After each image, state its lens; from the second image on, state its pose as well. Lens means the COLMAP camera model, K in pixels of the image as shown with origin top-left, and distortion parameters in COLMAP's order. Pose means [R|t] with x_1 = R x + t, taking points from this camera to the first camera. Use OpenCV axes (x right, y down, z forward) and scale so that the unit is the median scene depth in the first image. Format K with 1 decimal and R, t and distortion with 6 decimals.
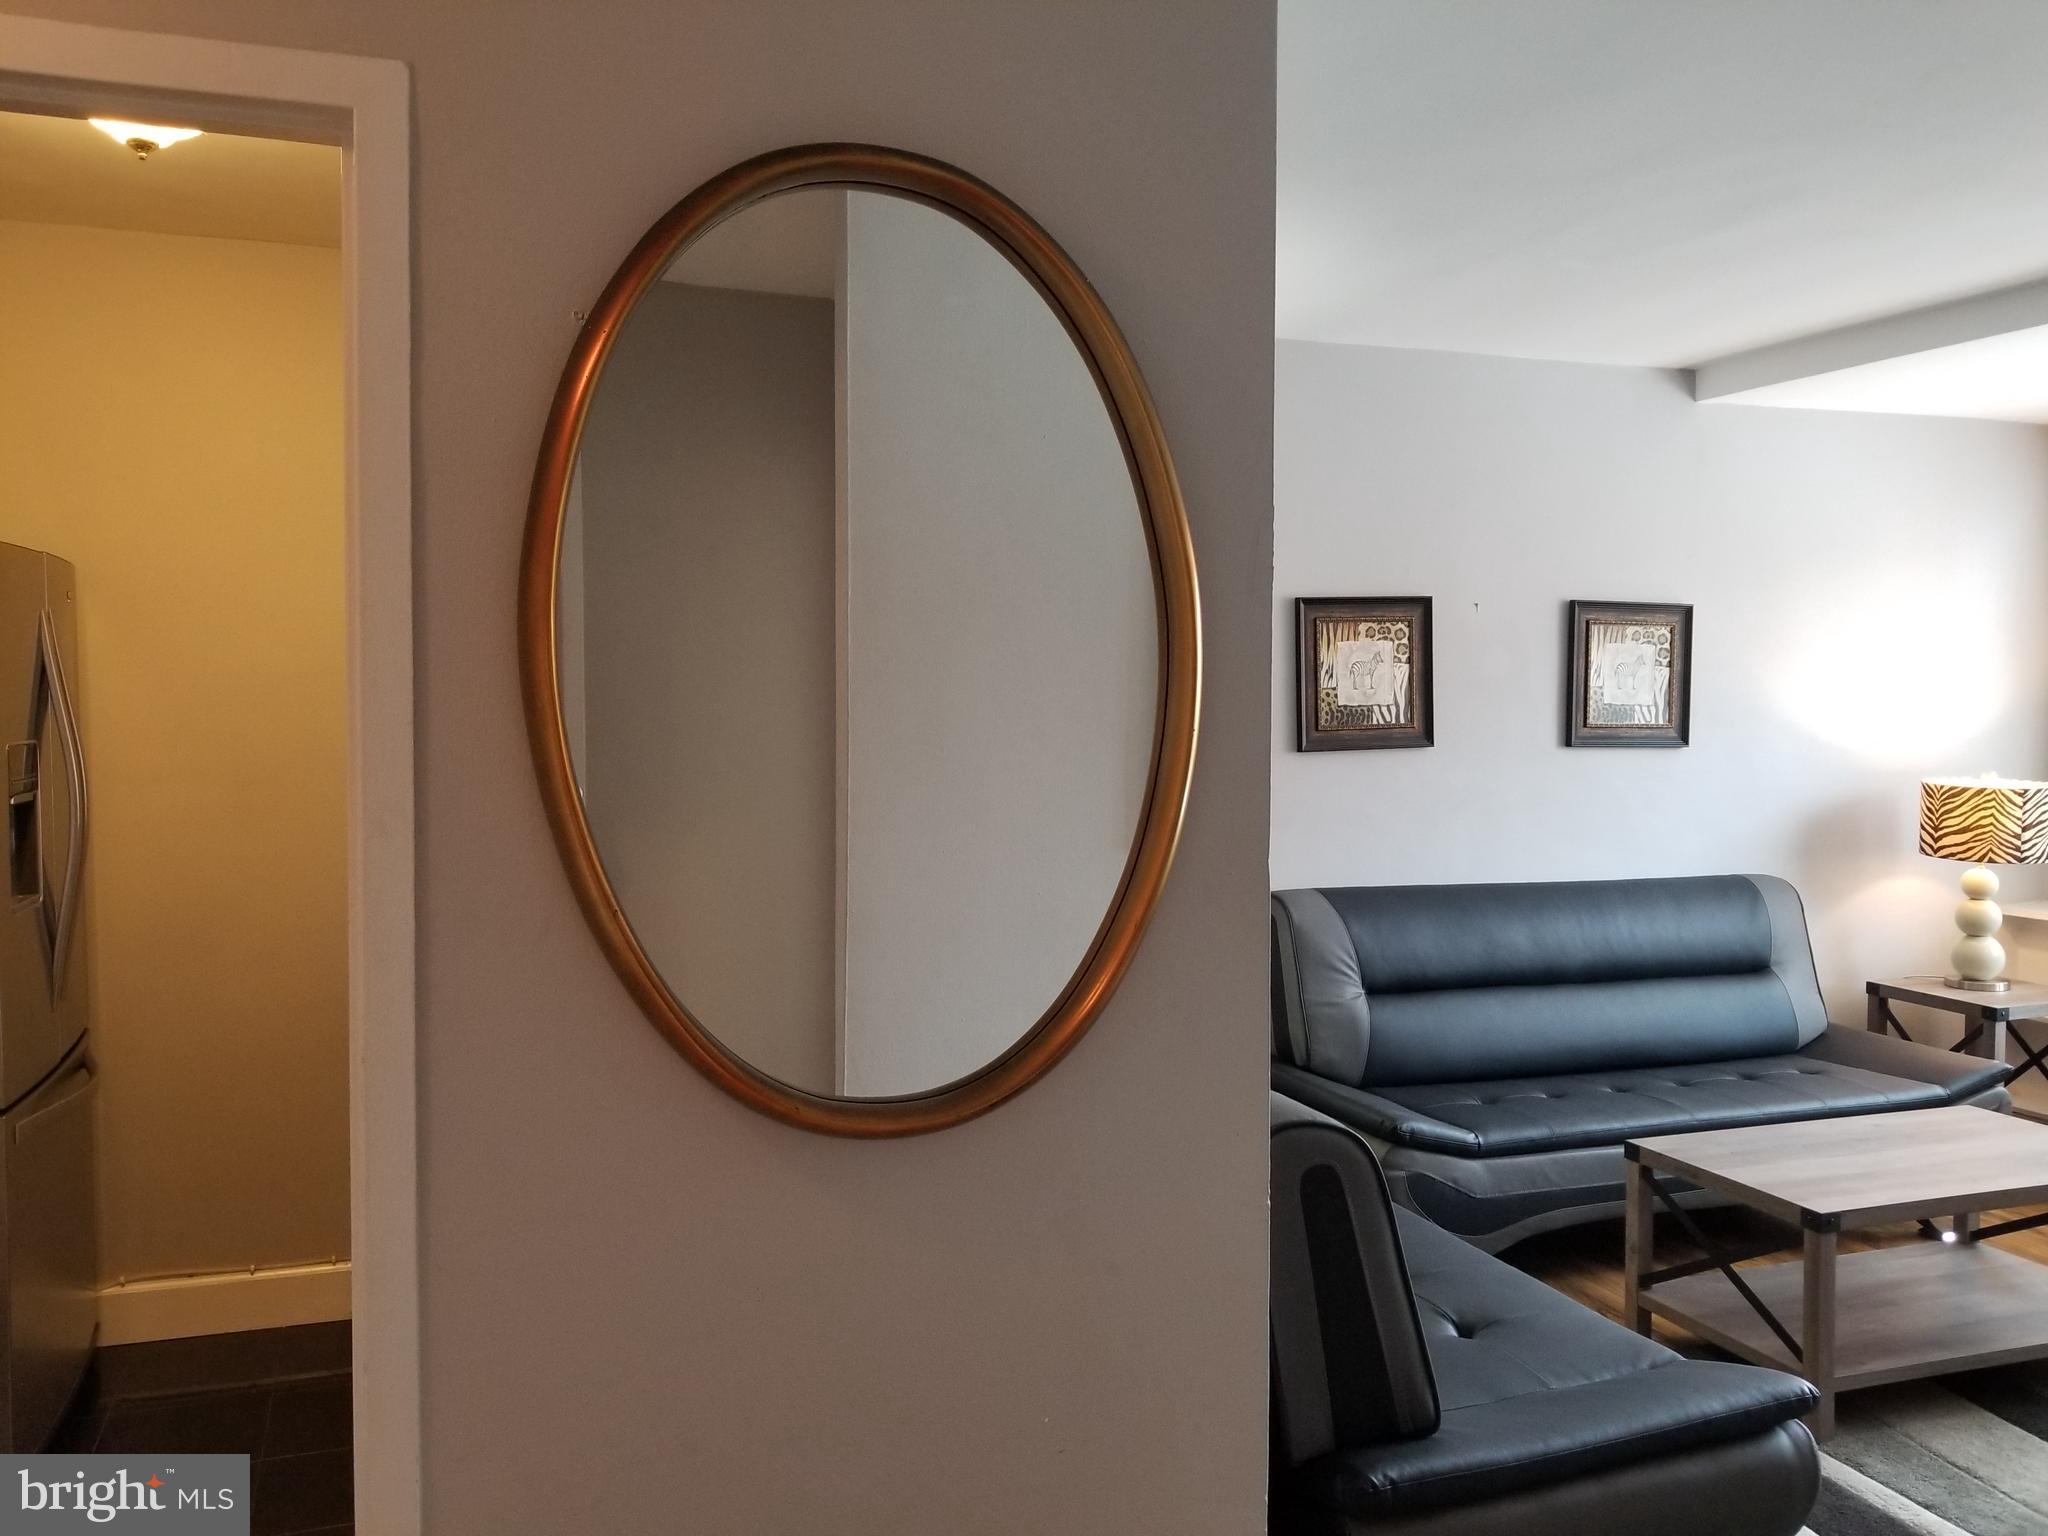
lens RADIAL K [[1598.9, 0, 1008.9], [0, 1598.9, 760.7], [0, 0, 1]] dist [0.069092, -0.113981]
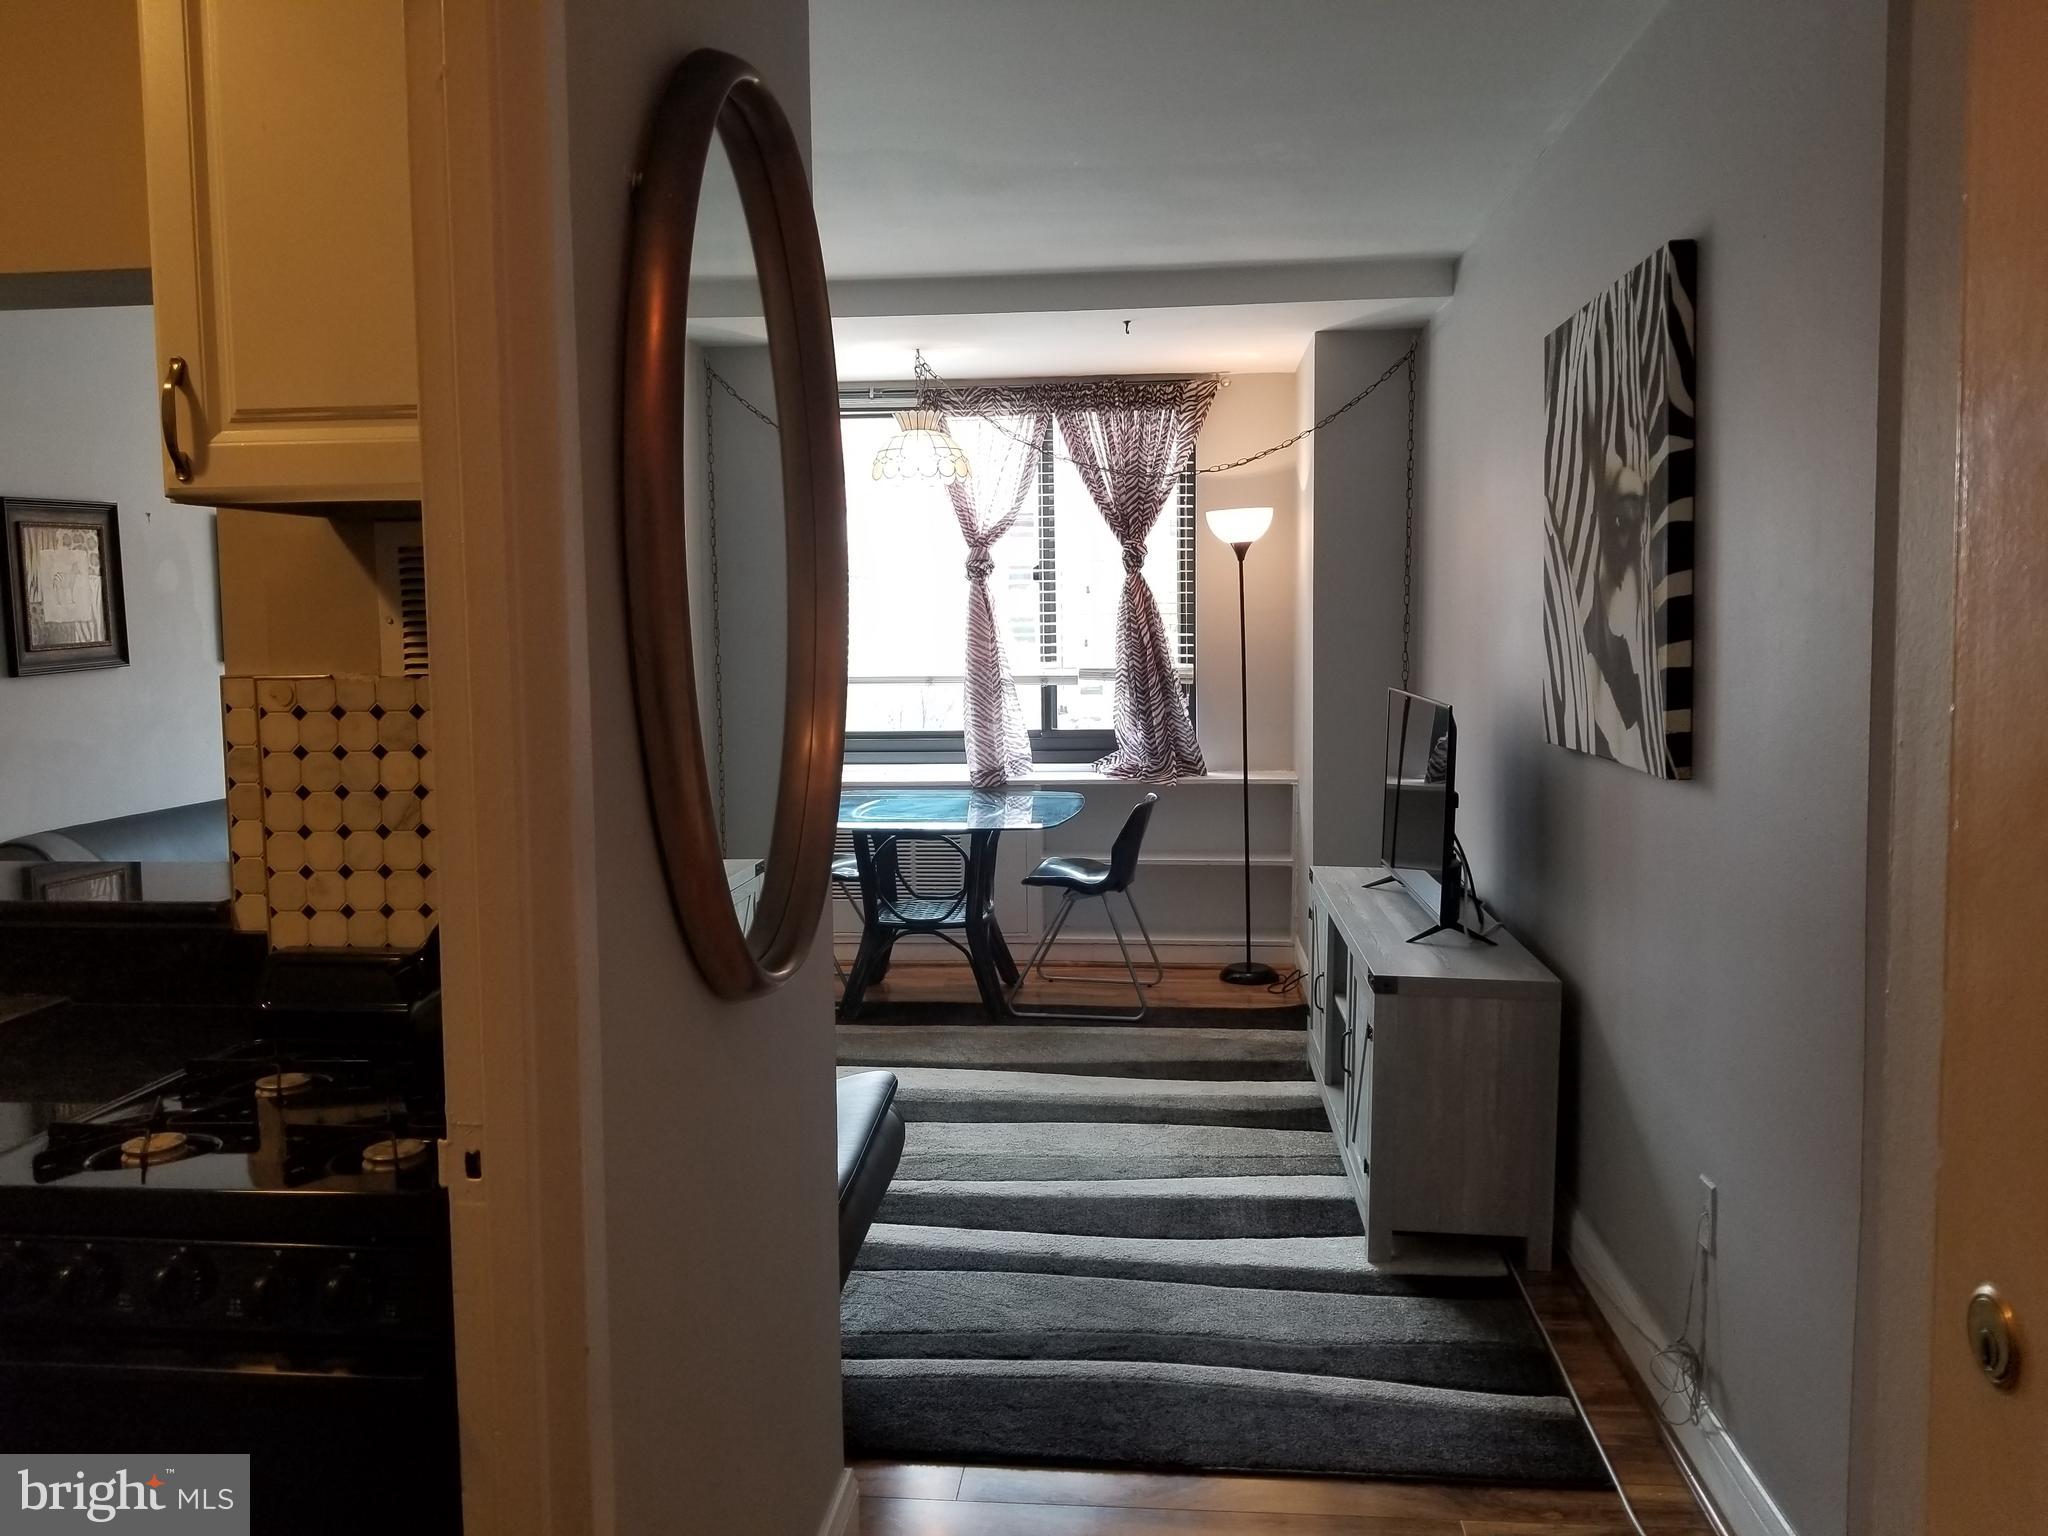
lens RADIAL K [[1598.9, 0, 1010.4], [0, 1598.9, 735.2], [0, 0, 1]] dist [0.069092, -0.113981]
pose [[0.431302, -0.075711, 0.899025, -0.367508], [0.048416, 0.996979, 0.060733, -0.000332], [-0.900908, 0.017333, 0.433664, 0.131596]]
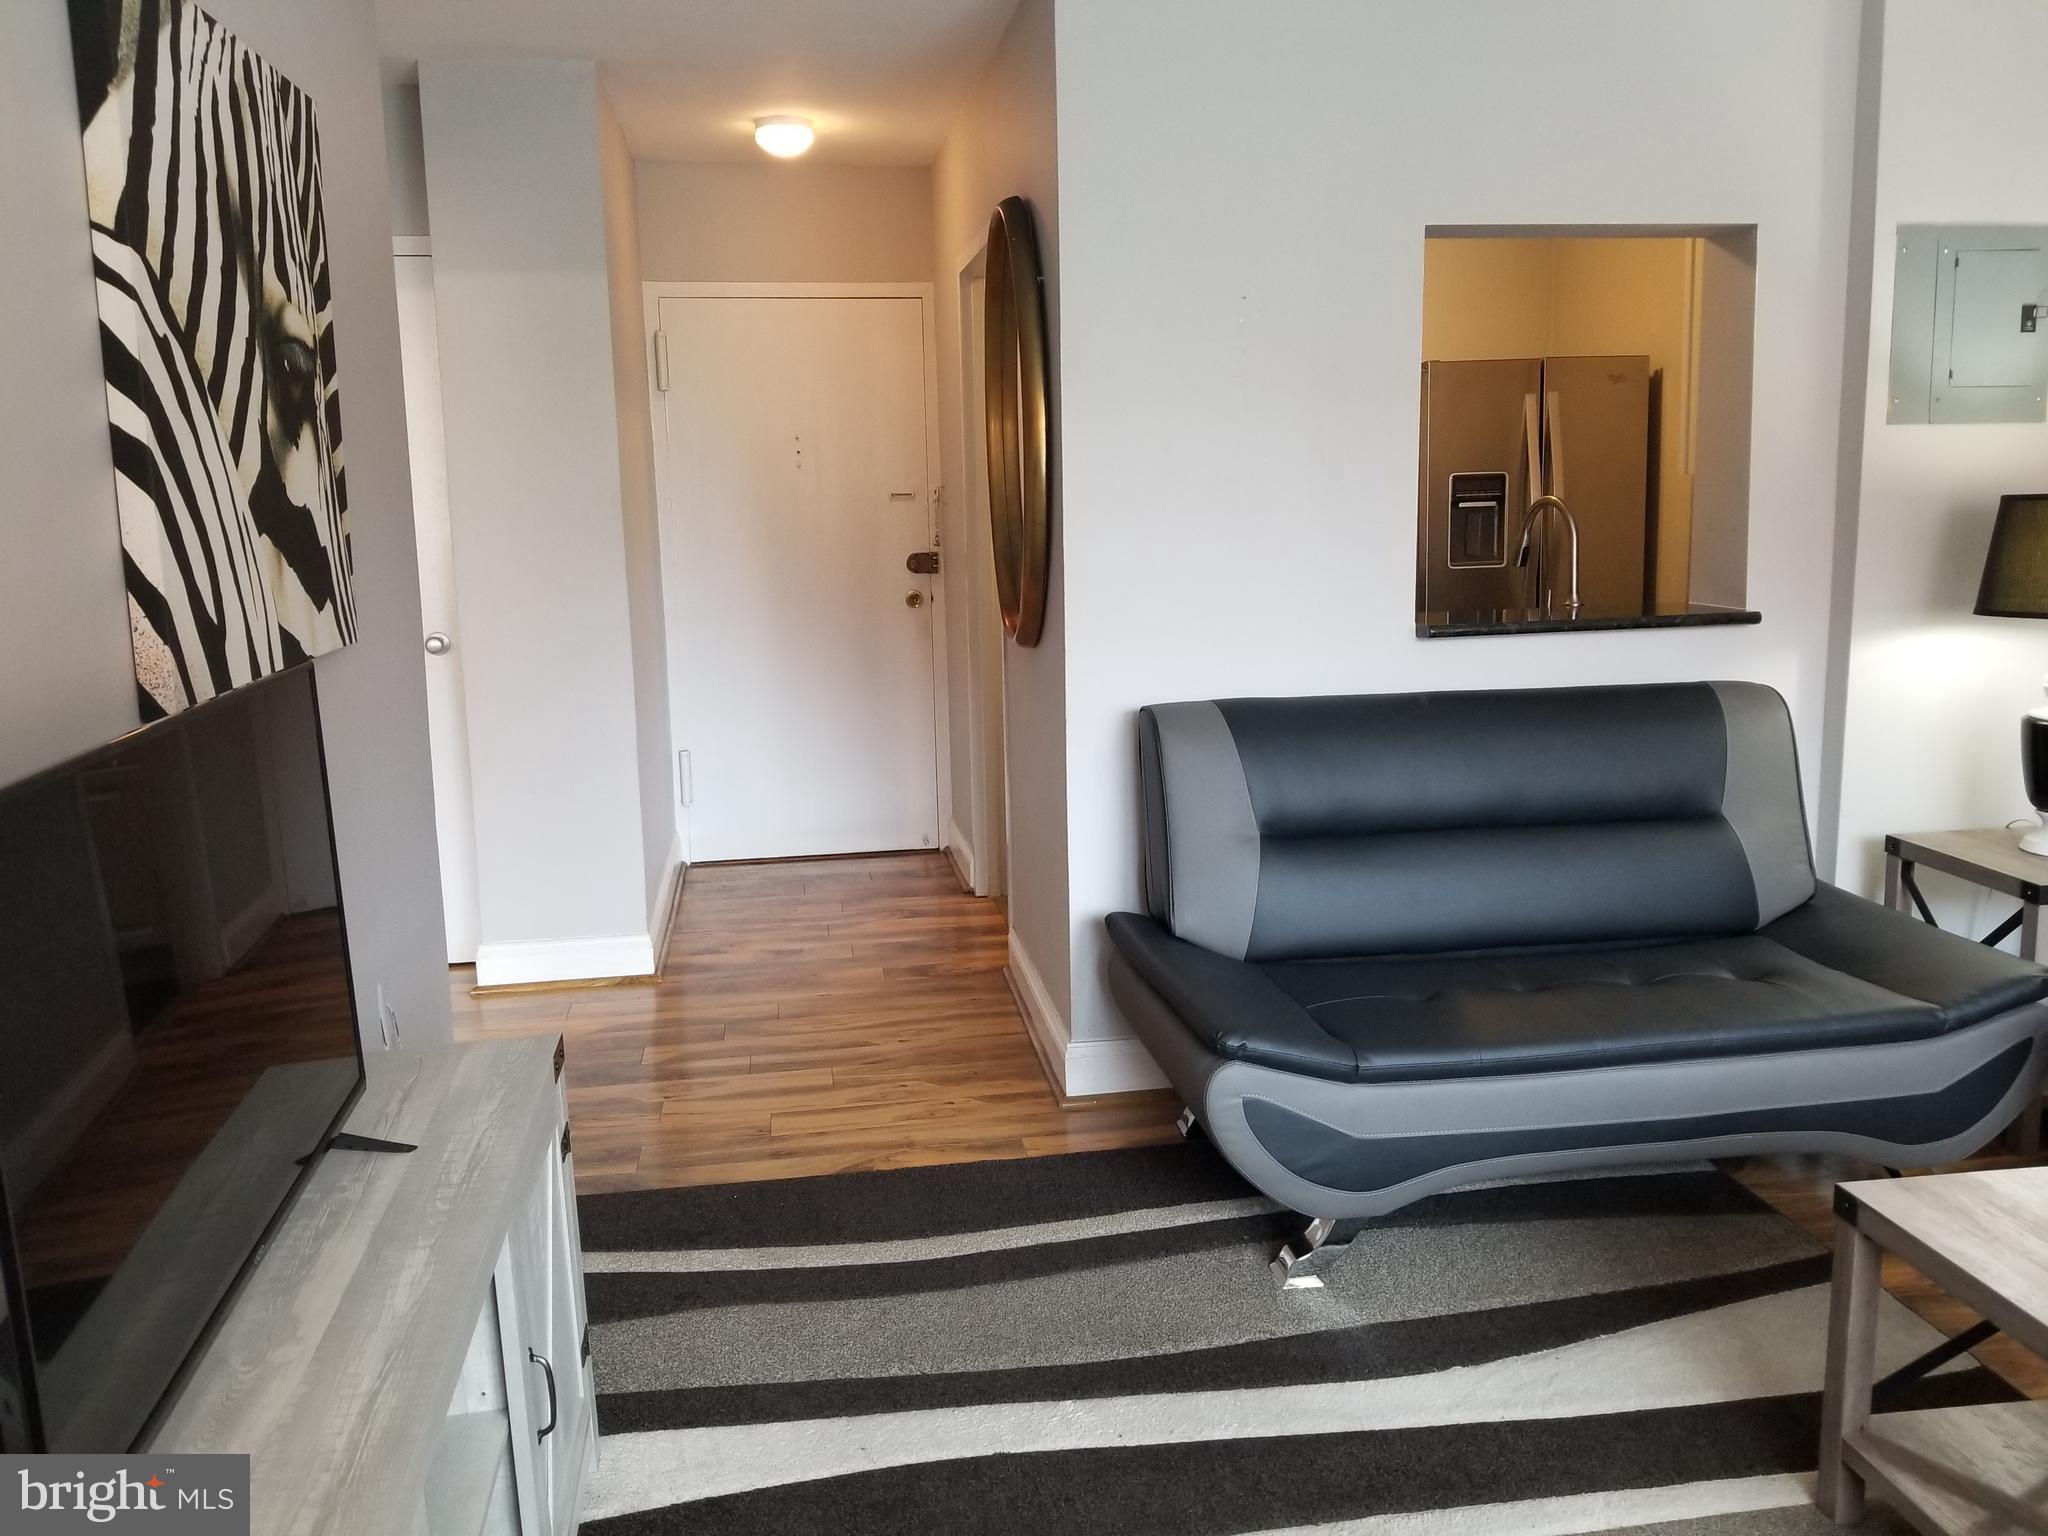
lens RADIAL K [[1598.9, 0, 1031.0], [0, 1598.9, 723.9], [0, 0, 1]] dist [0.069092, -0.113981]
pose [[-0.181228, 0.150777, -0.971814, 0.800439], [-0.017637, 0.987520, 0.156503, -0.005544], [0.983283, 0.045503, -0.176307, 0.525529]]
